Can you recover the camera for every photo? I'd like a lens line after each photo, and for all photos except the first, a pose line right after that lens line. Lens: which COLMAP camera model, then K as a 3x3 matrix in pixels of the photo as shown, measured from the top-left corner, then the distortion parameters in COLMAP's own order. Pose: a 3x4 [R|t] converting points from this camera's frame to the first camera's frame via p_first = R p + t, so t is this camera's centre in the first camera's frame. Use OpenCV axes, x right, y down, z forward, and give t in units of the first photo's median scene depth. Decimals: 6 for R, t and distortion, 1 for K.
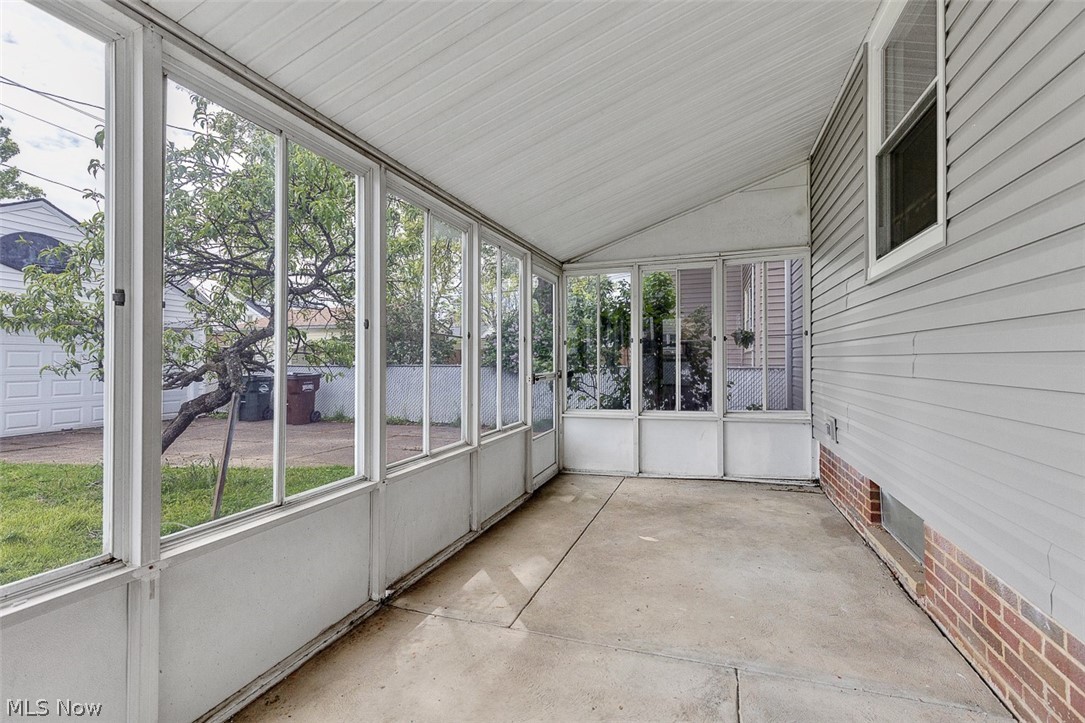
lens RADIAL K [[494.1, 0, 540.6], [0, 494.1, 354.1], [0, 0, 1]] dist [0.017488, -0.002959]
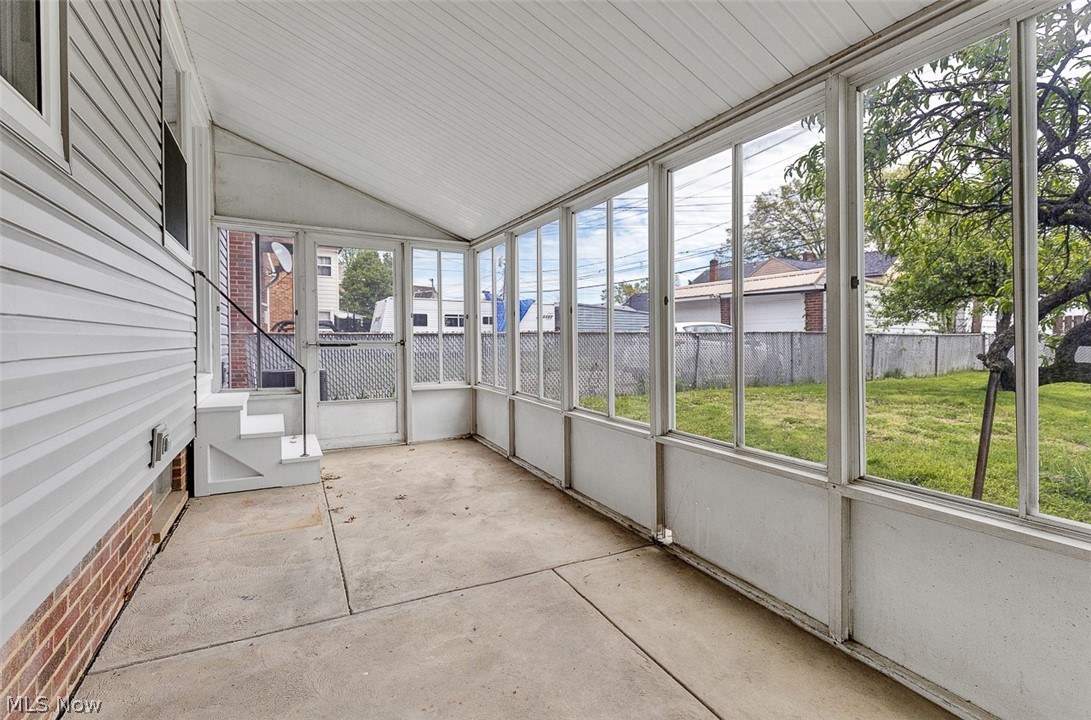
lens RADIAL K [[496.9, 0, 544.3], [0, 496.9, 350.3], [0, 0, 1]] dist [0.017488, -0.002959]
pose [[-0.678590, 0.012444, -0.734412, 0.676932], [0.002302, 0.999888, 0.014816, 0.038523], [0.734514, 0.008364, -0.678542, 1.541813]]
